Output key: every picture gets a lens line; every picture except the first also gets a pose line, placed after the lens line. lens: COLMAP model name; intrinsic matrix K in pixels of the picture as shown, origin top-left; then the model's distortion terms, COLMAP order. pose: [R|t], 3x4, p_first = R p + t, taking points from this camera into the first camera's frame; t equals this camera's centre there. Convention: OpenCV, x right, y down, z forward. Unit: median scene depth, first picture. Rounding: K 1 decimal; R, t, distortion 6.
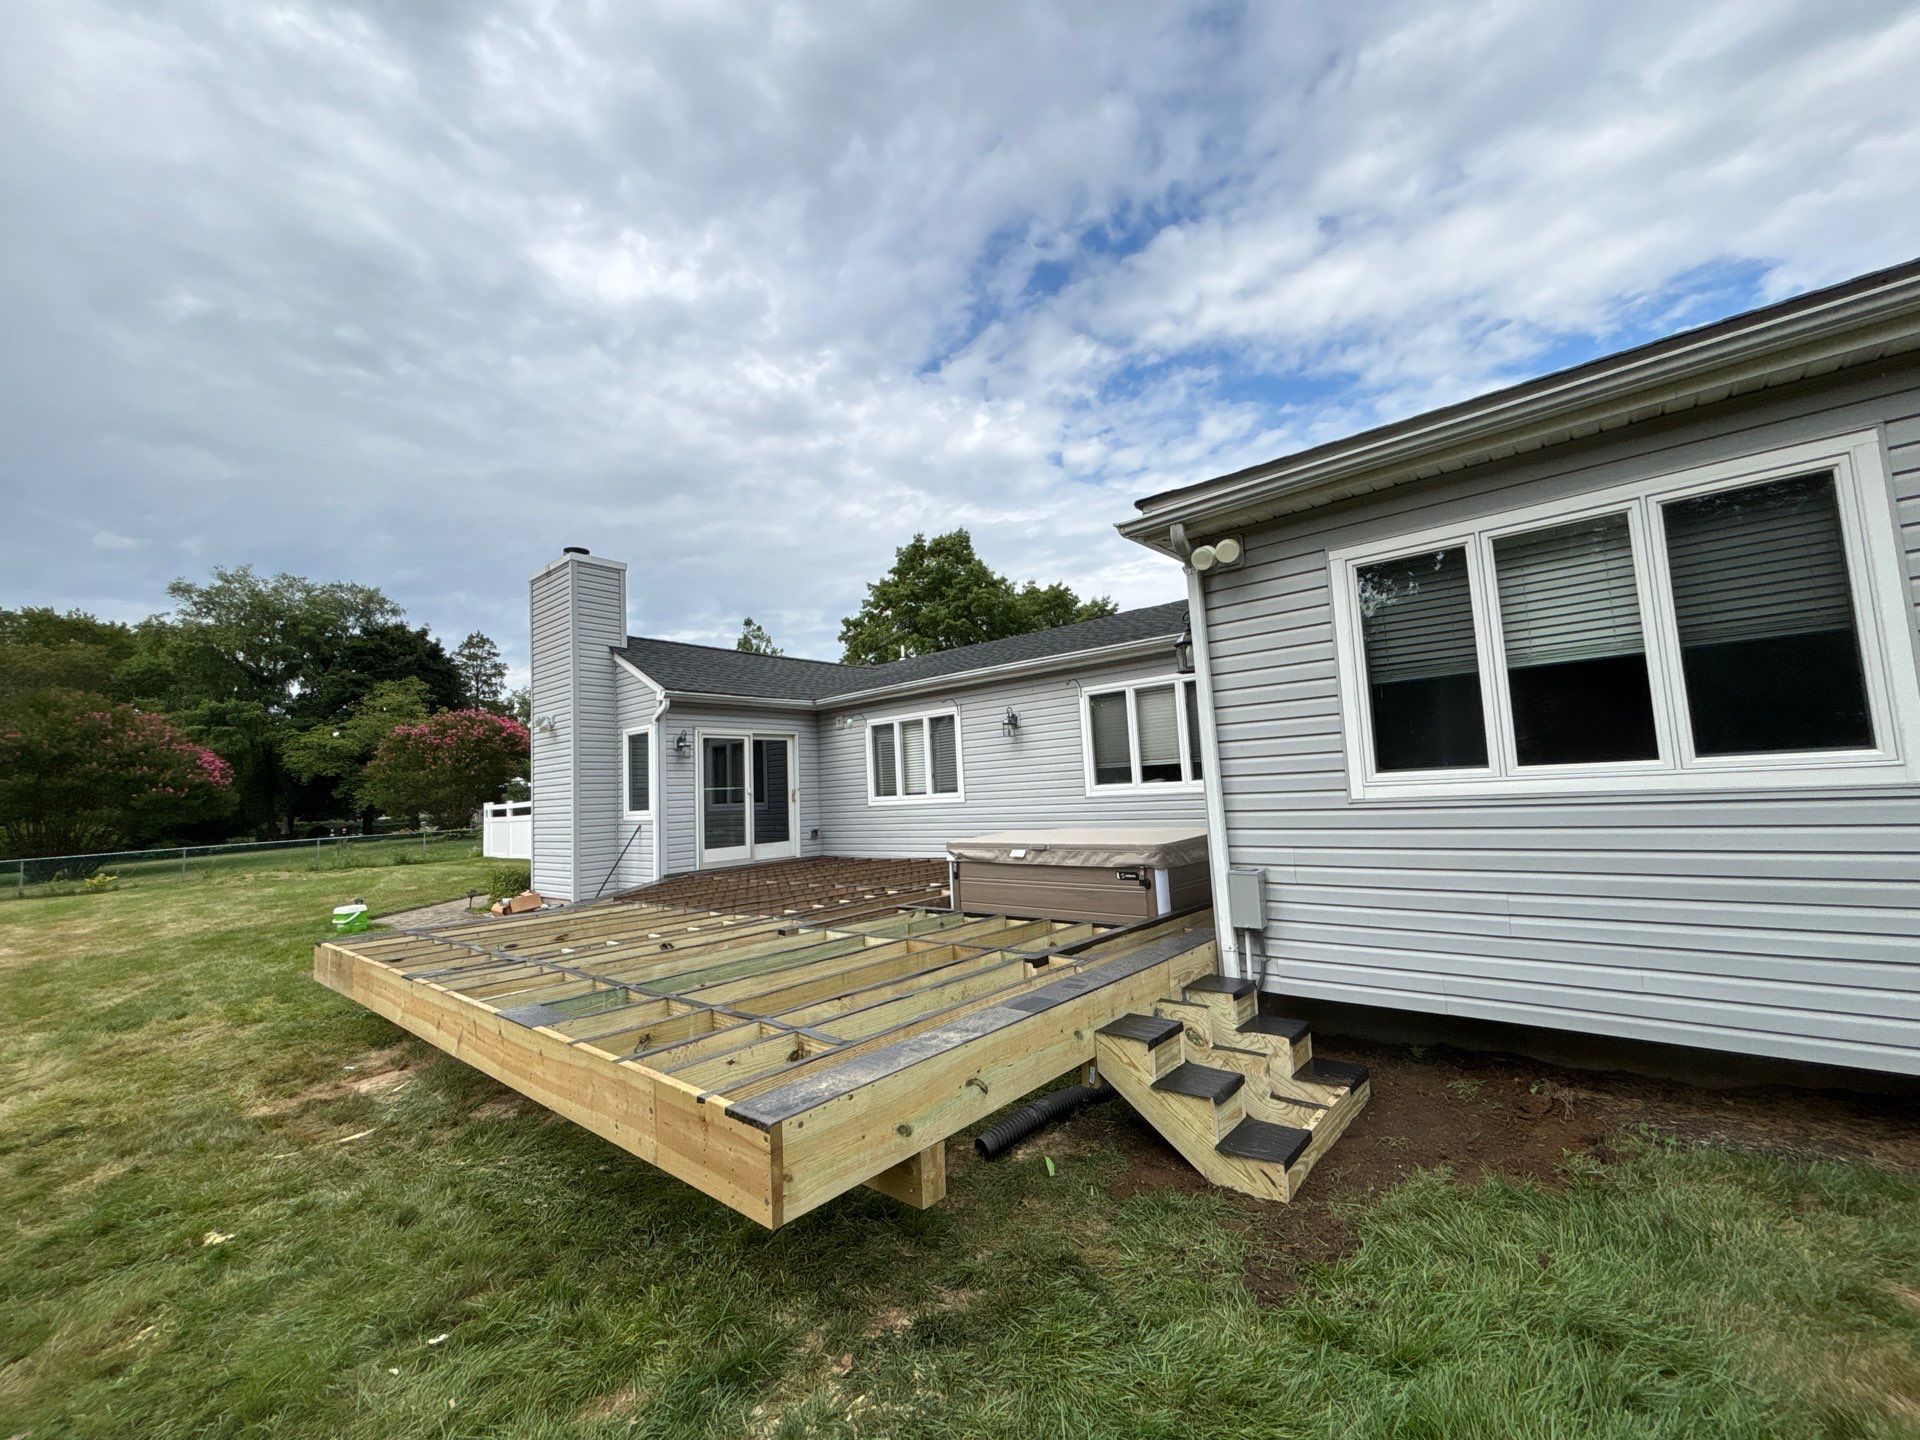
lens RADIAL K [[775.6, 0, 955.8], [0, 775.6, 720.3], [0, 0, 1]] dist [-0.000157, 0.000189]
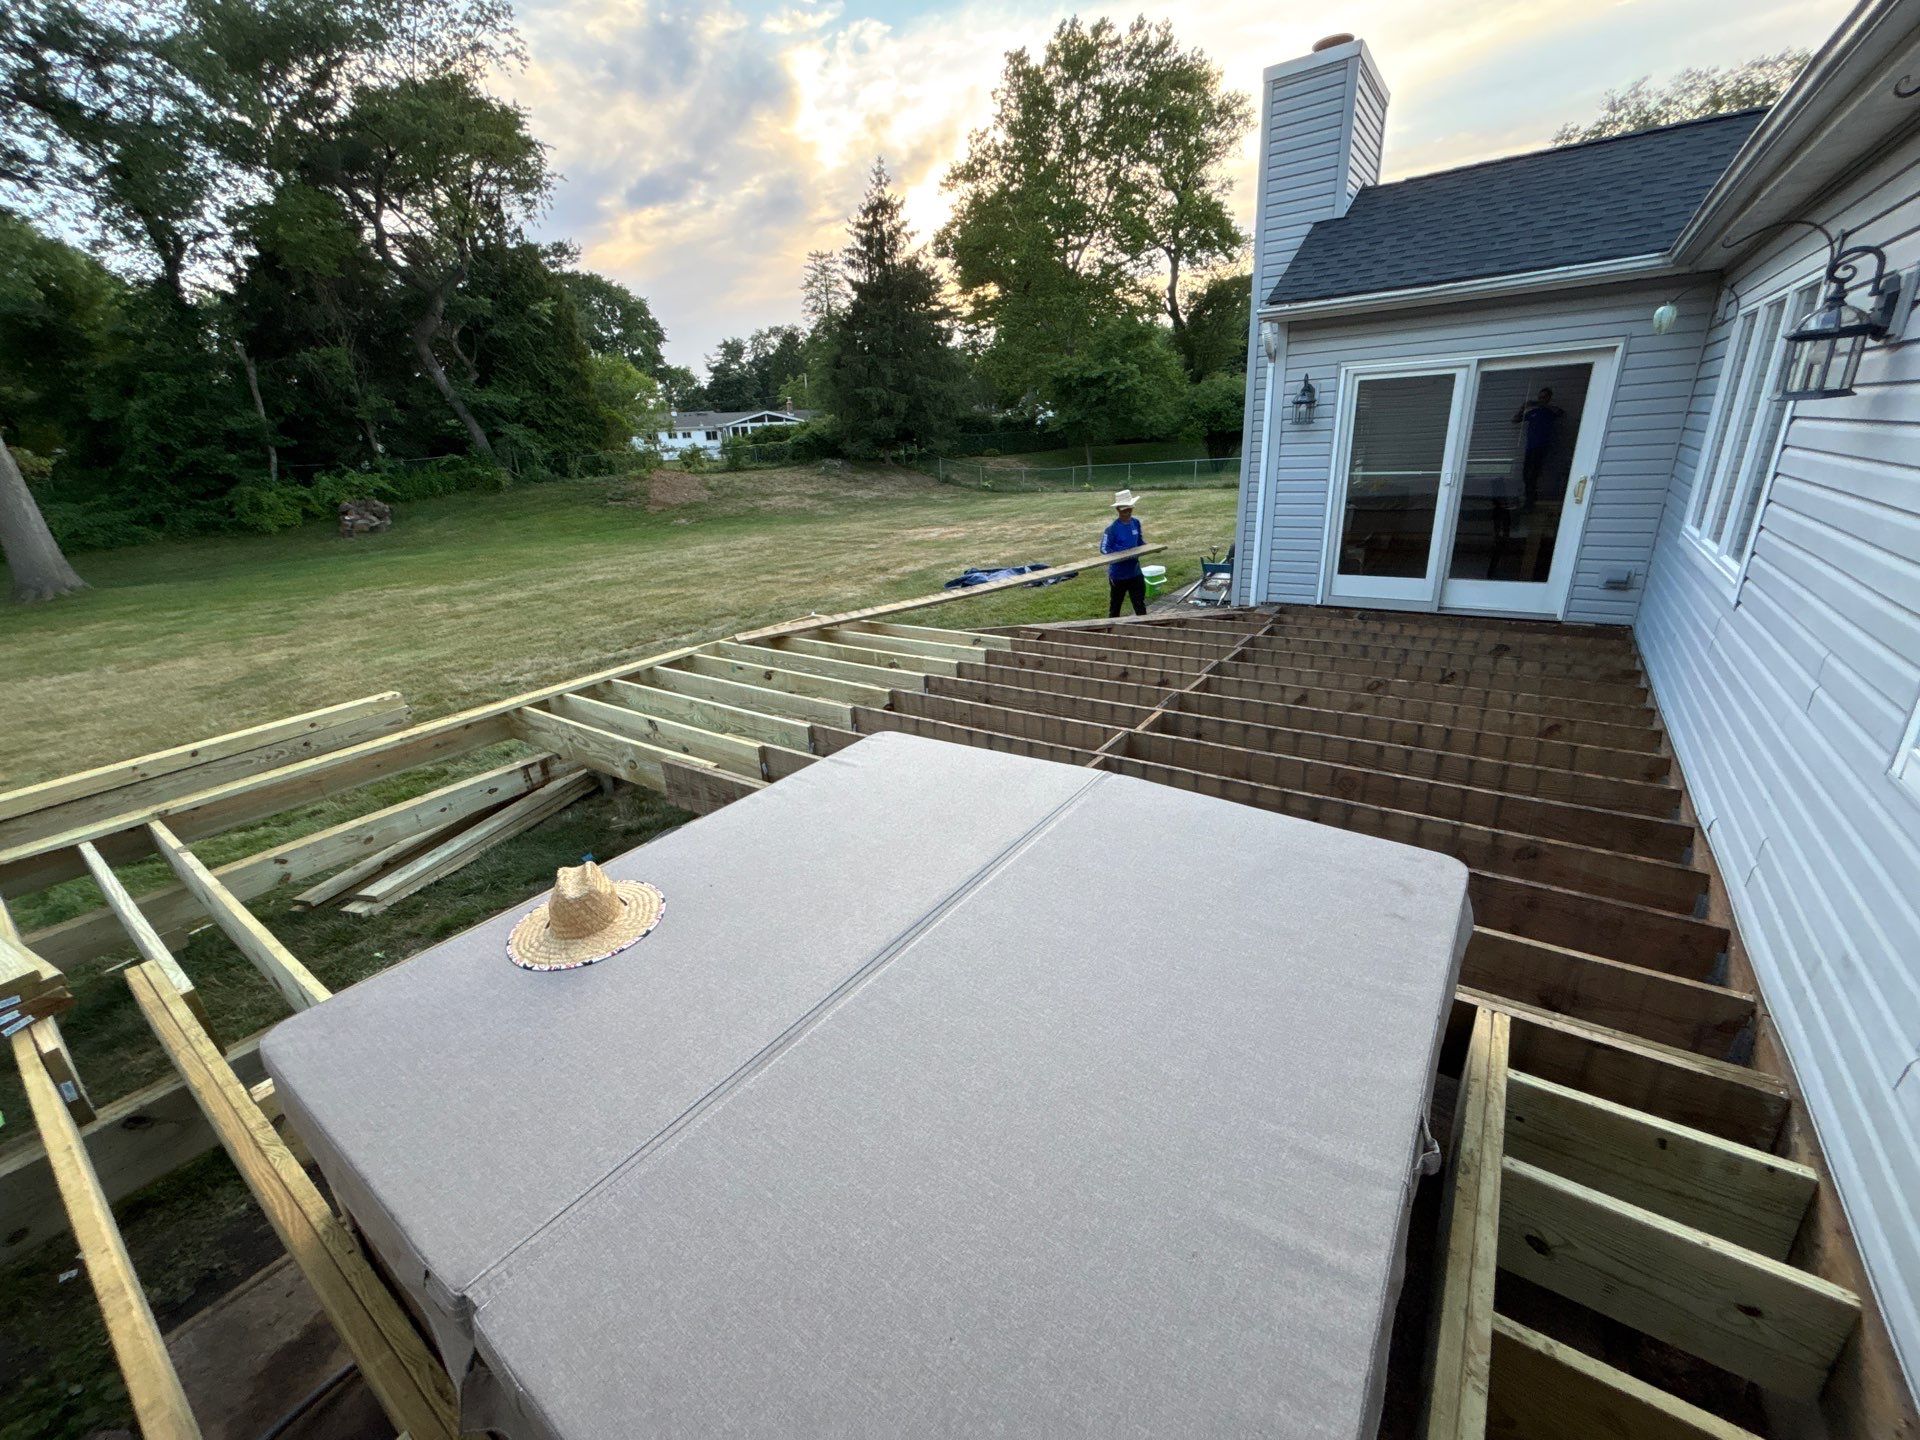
lens RADIAL K [[775.6, 0, 949.8], [0, 775.6, 718.8], [0, 0, 1]] dist [-0.000157, 0.000189]
pose [[0.096605, 0.377152, -0.921099, 0.292891], [0.144914, 0.910237, 0.387903, -0.017917], [0.984717, -0.170953, 0.033279, 0.709707]]
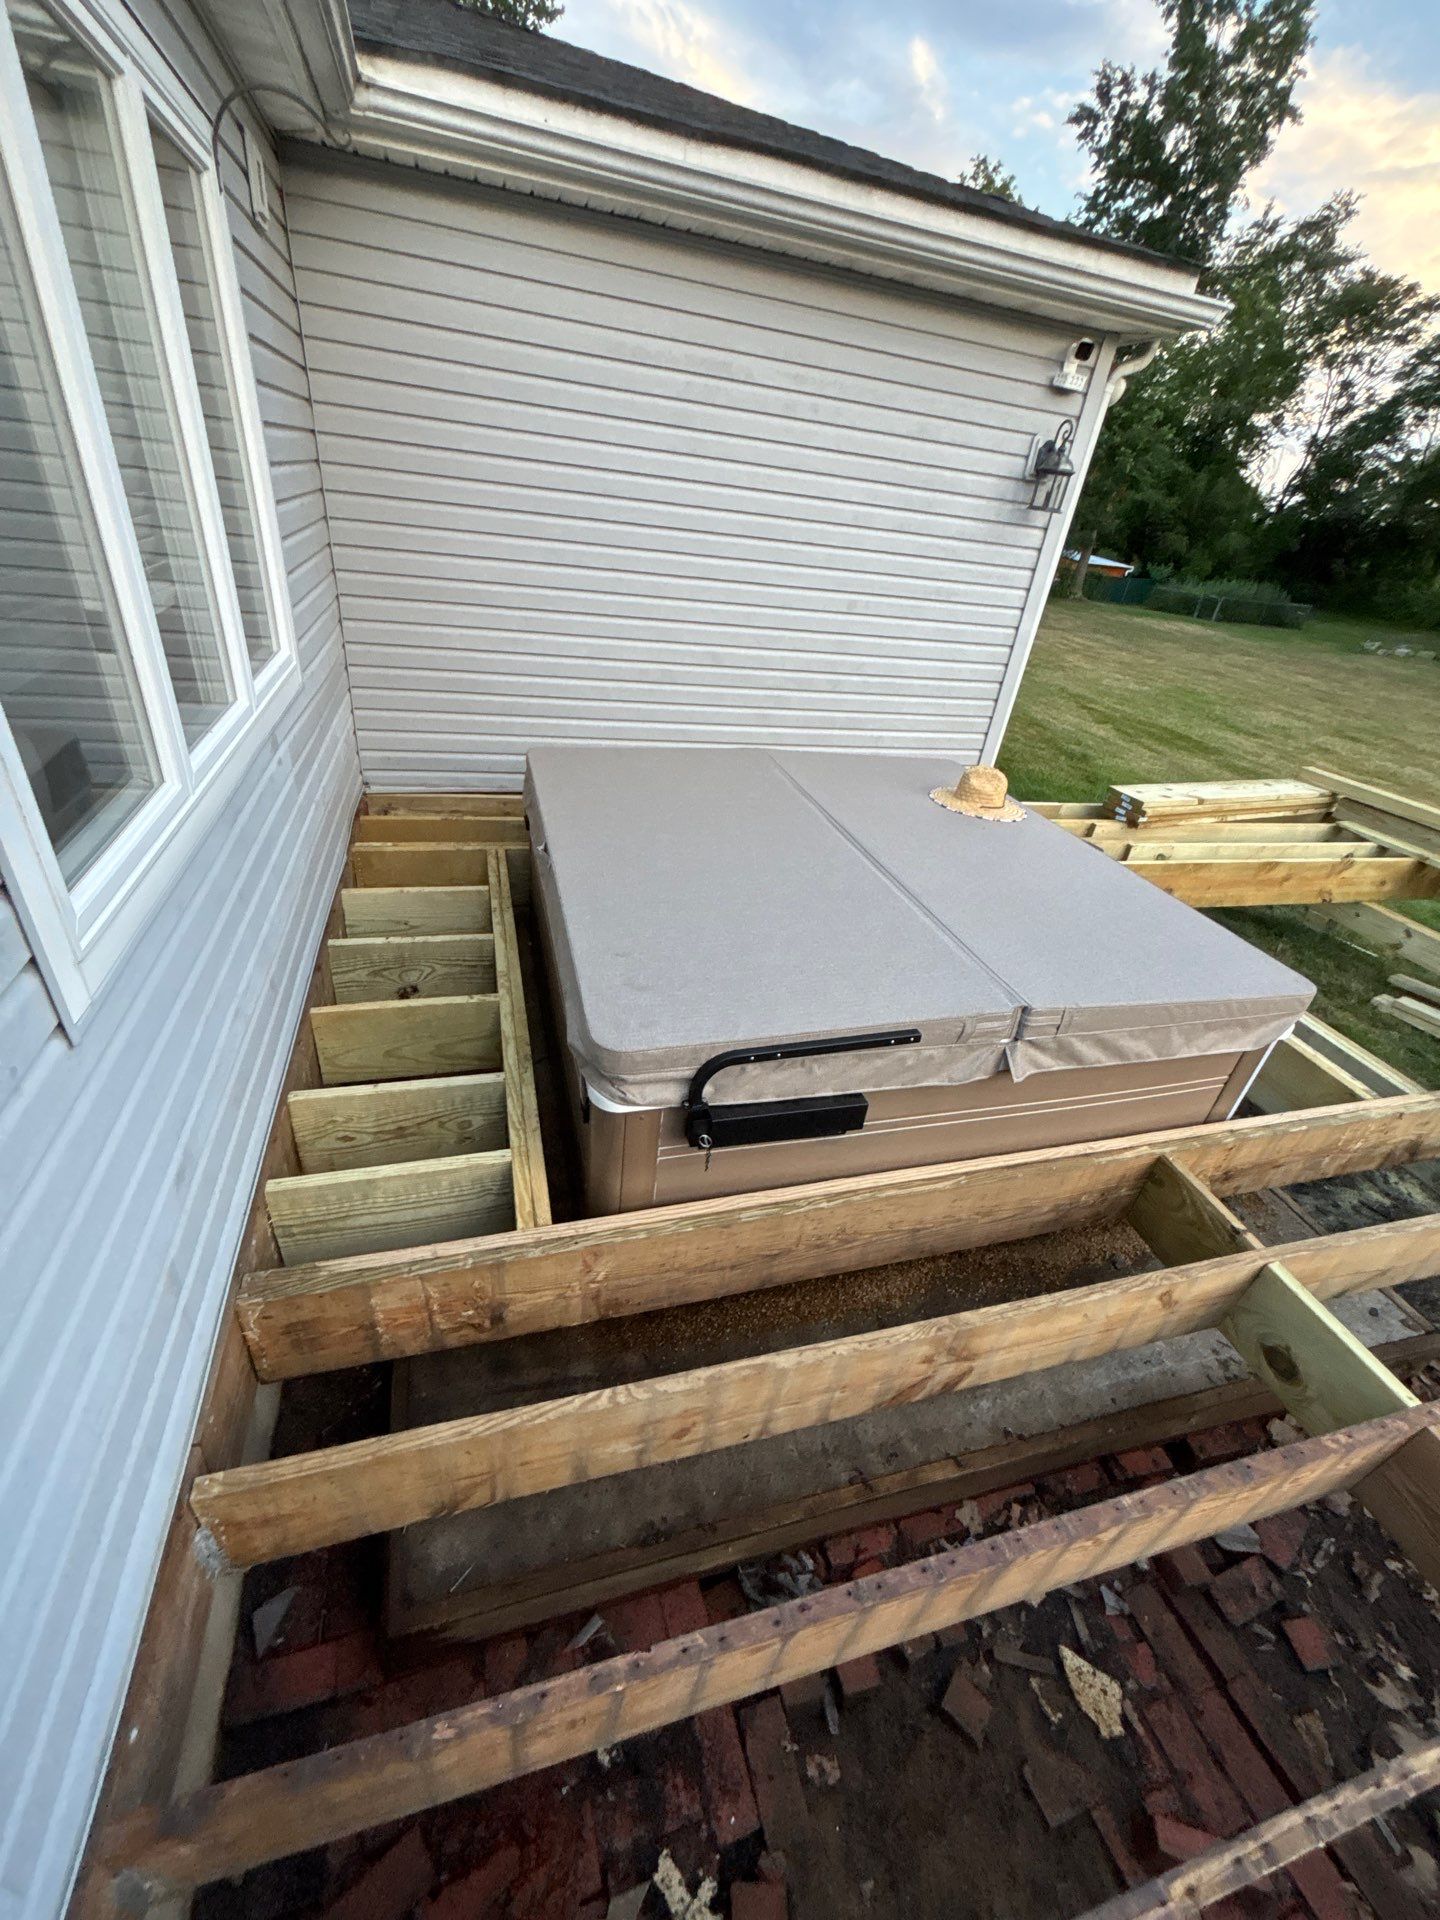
lens RADIAL K [[775.6, 0, 717.9], [0, 775.6, 957.9], [0, 0, 1]] dist [-0.000157, 0.000189]
pose [[-0.841546, -0.324242, 0.432049, 0.043866], [-0.129923, 0.897831, 0.420736, 0.028694], [-0.524328, 0.297935, -0.797694, 0.957805]]
